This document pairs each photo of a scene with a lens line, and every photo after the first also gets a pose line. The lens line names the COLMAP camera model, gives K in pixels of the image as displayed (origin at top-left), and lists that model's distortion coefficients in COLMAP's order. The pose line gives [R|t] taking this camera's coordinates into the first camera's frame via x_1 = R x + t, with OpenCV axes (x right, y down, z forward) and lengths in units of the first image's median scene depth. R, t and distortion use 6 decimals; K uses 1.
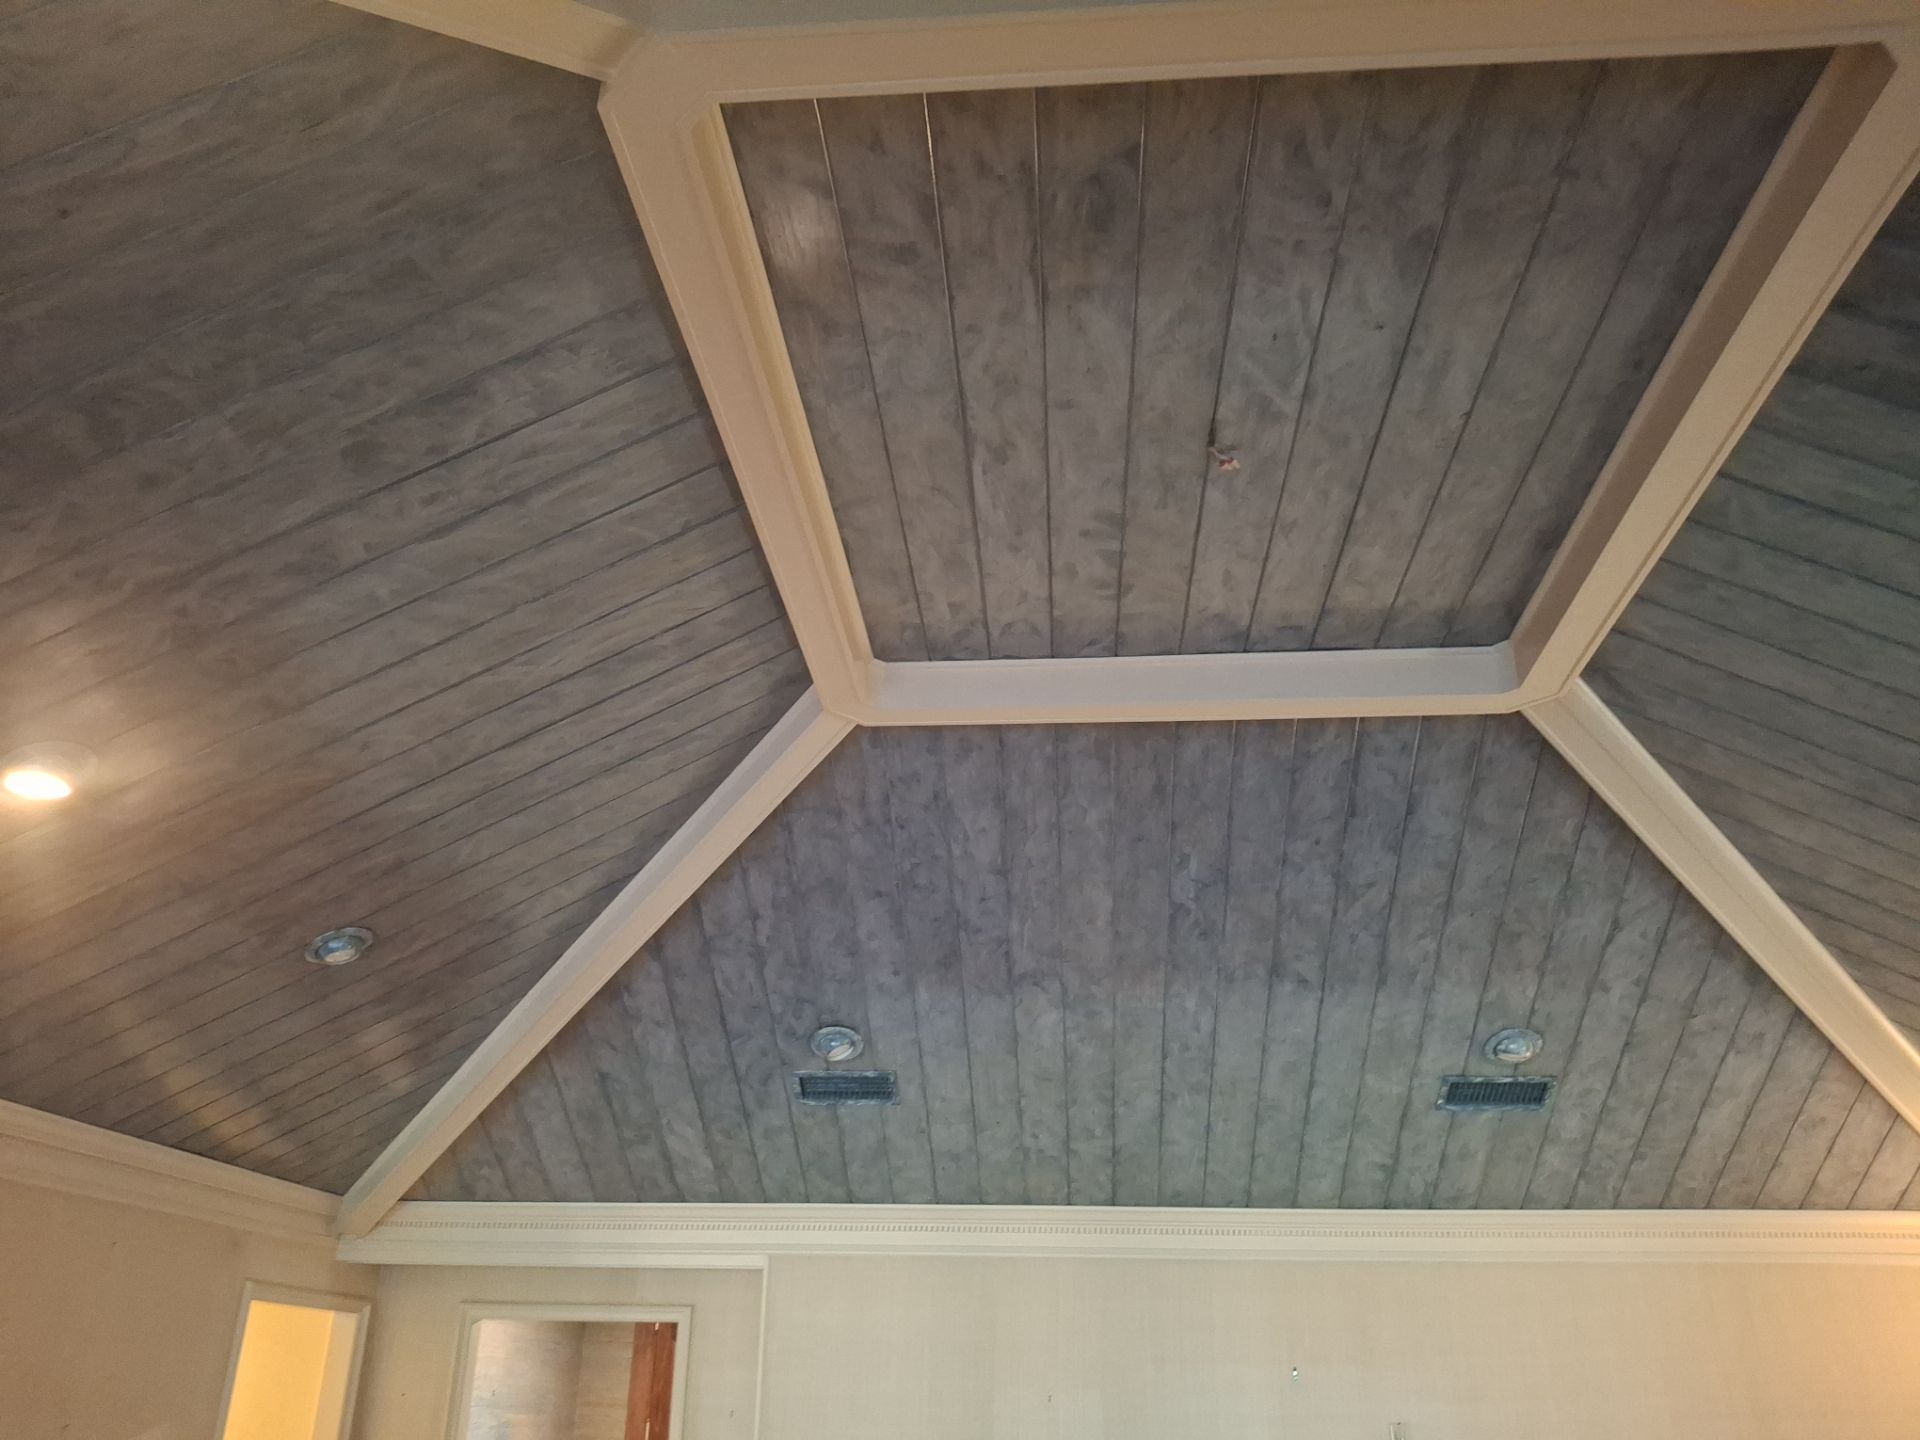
lens RADIAL K [[1389.8, 0, 960.0], [0, 1389.8, 720.0], [0, 0, 1]] dist [-0.001468, -0.001034]
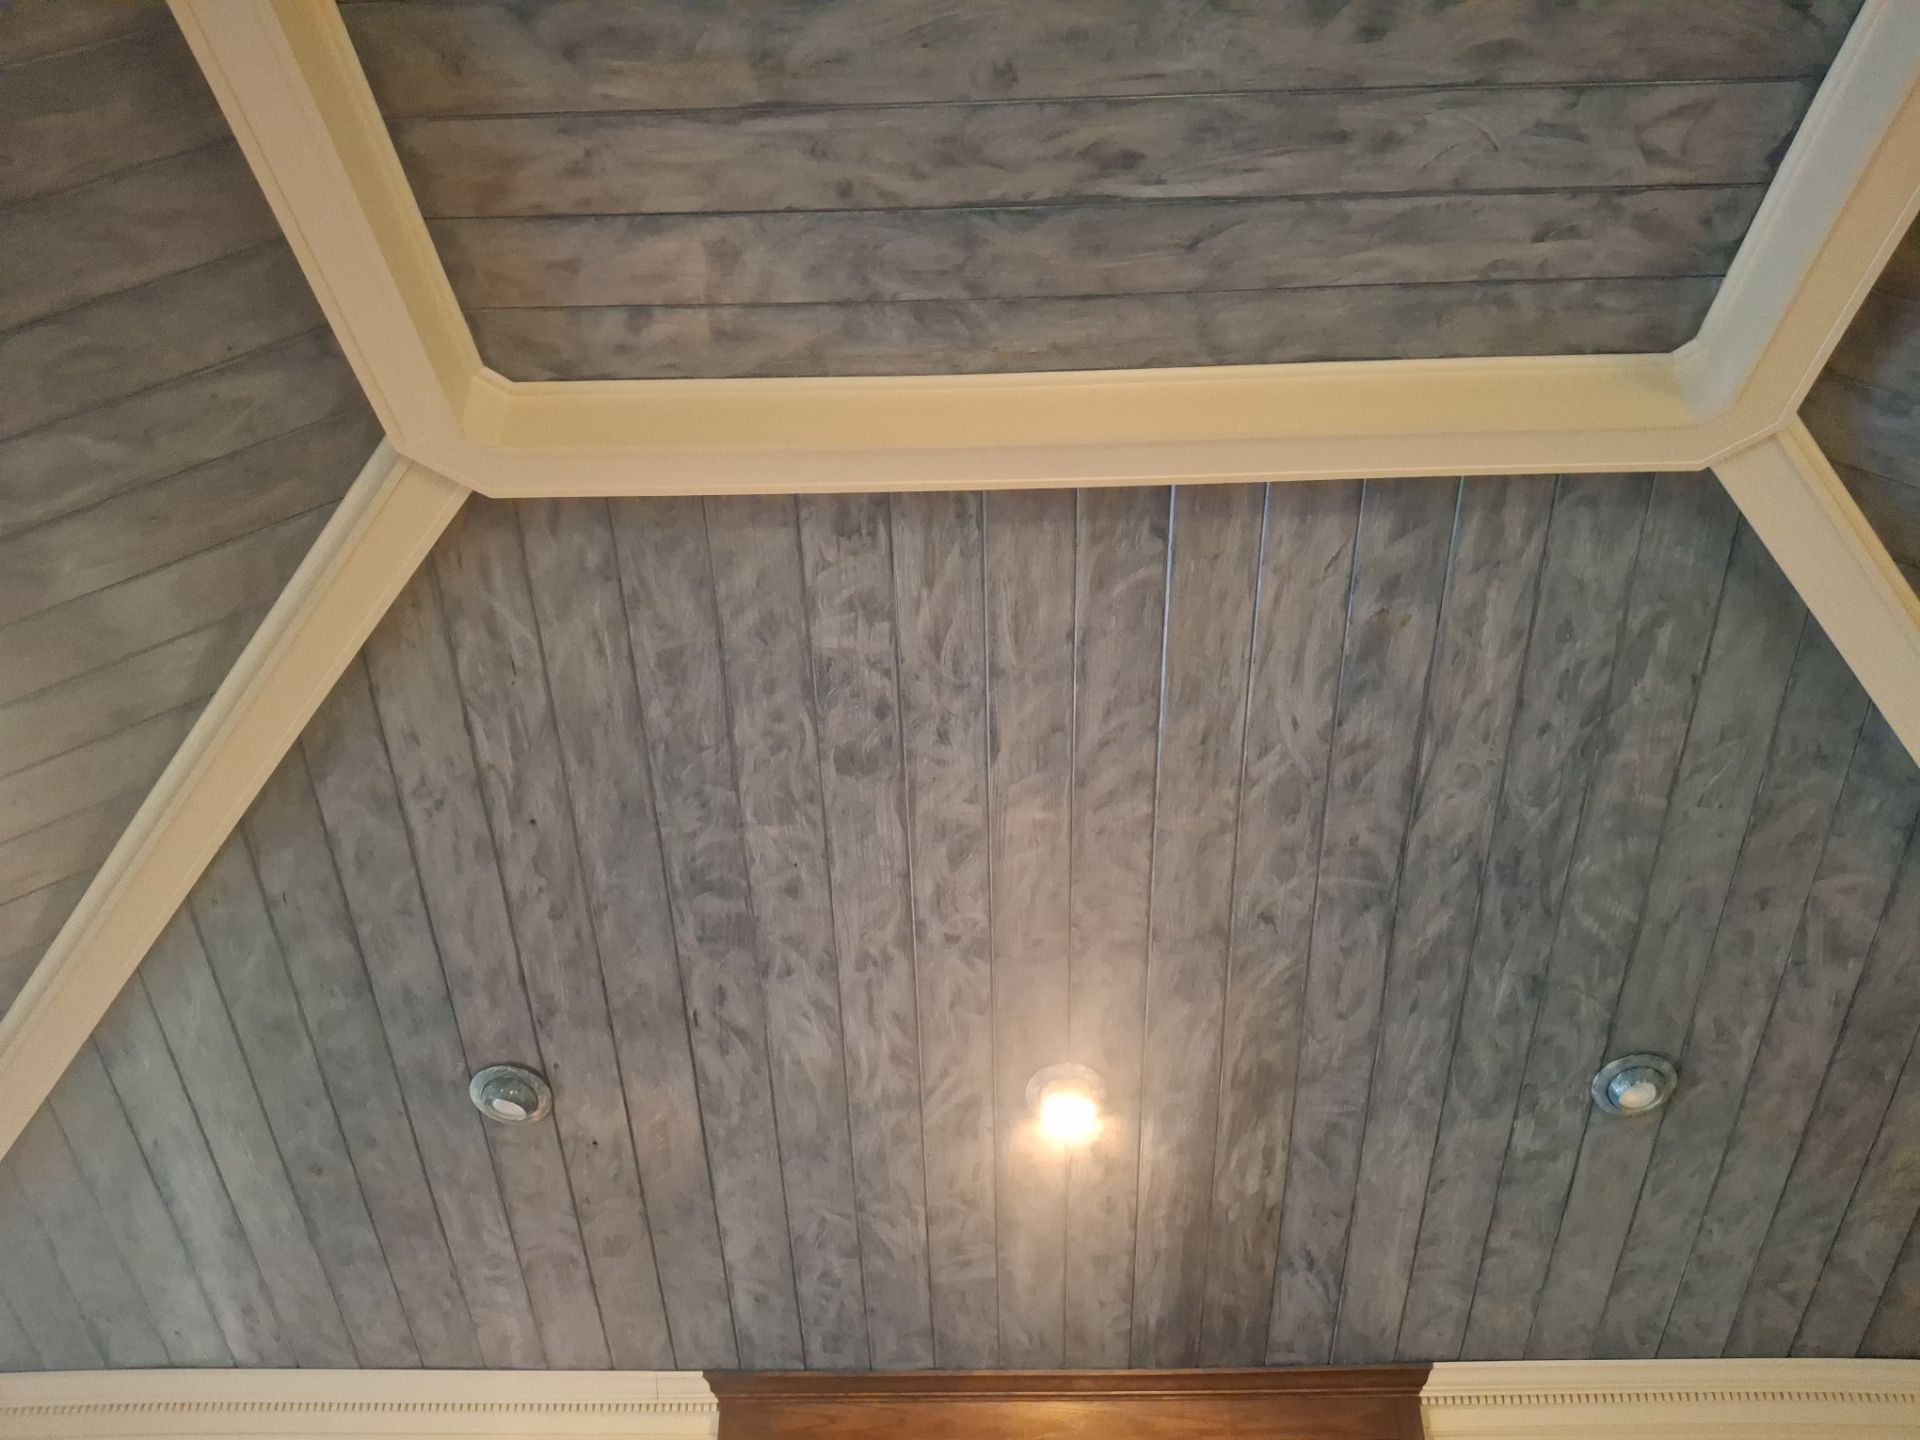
lens RADIAL K [[1389.8, 0, 960.0], [0, 1389.8, 720.0], [0, 0, 1]] dist [-0.001468, -0.001034]
pose [[0.042481, -0.571738, -0.819335, 0.471424], [0.427733, 0.751528, -0.502245, 0.355510], [0.902906, -0.329121, 0.276477, 0.728908]]
